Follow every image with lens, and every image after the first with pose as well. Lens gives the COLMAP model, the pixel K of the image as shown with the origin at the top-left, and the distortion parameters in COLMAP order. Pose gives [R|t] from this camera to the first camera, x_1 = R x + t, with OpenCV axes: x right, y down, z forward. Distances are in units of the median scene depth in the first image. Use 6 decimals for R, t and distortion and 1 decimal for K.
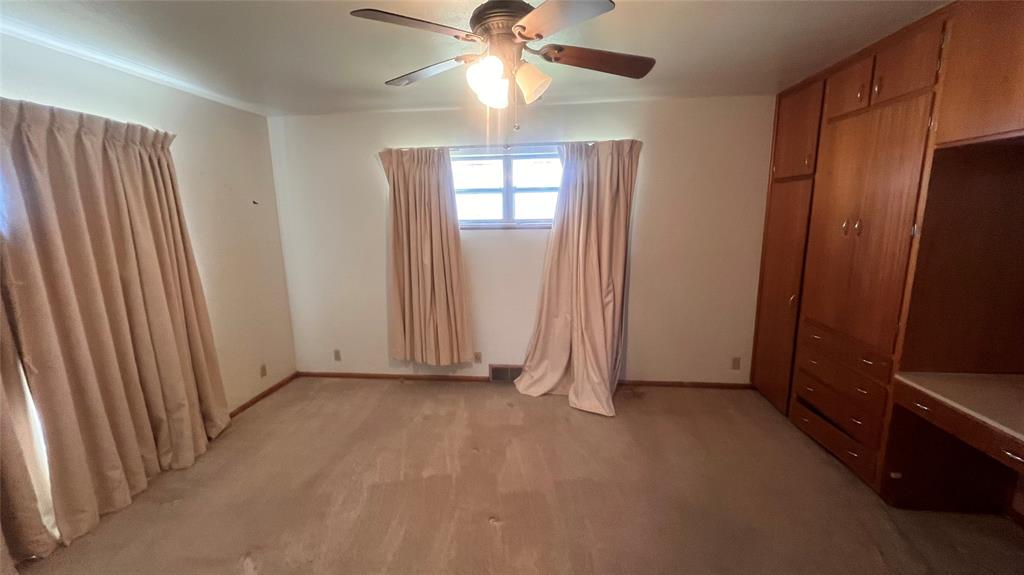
lens RADIAL K [[400.6, 0, 512.0], [0, 400.6, 287.5], [0, 0, 1]] dist [-0.000840, -0.000026]
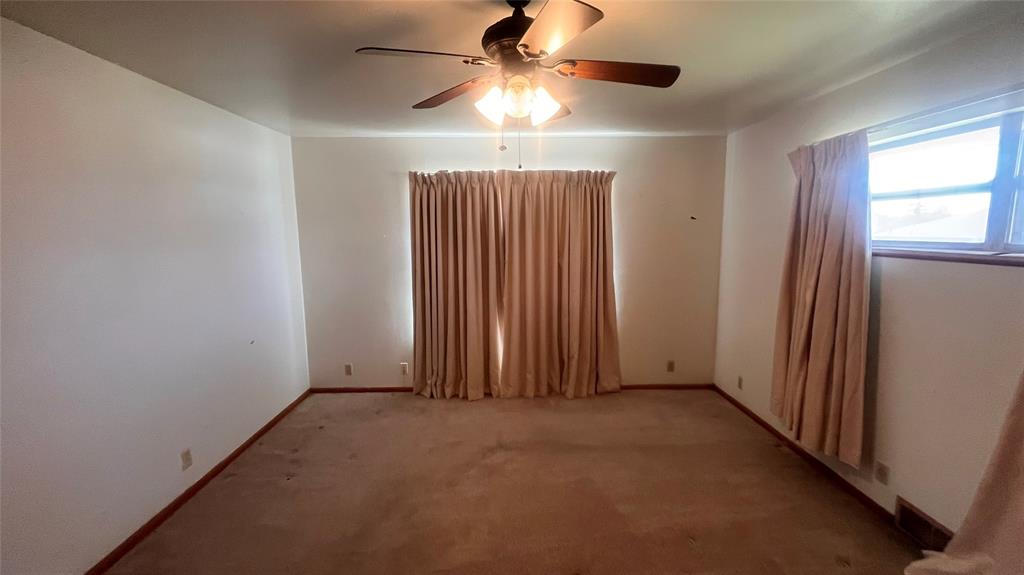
lens RADIAL K [[412.4, 0, 511.9], [0, 412.4, 284.7], [0, 0, 1]] dist [-0.002588, -0.000059]
pose [[0.140091, 0.147061, -0.979157, 0.449077], [-0.179747, 0.976254, 0.120908, -0.081416], [0.973687, 0.159062, 0.163198, 0.372143]]
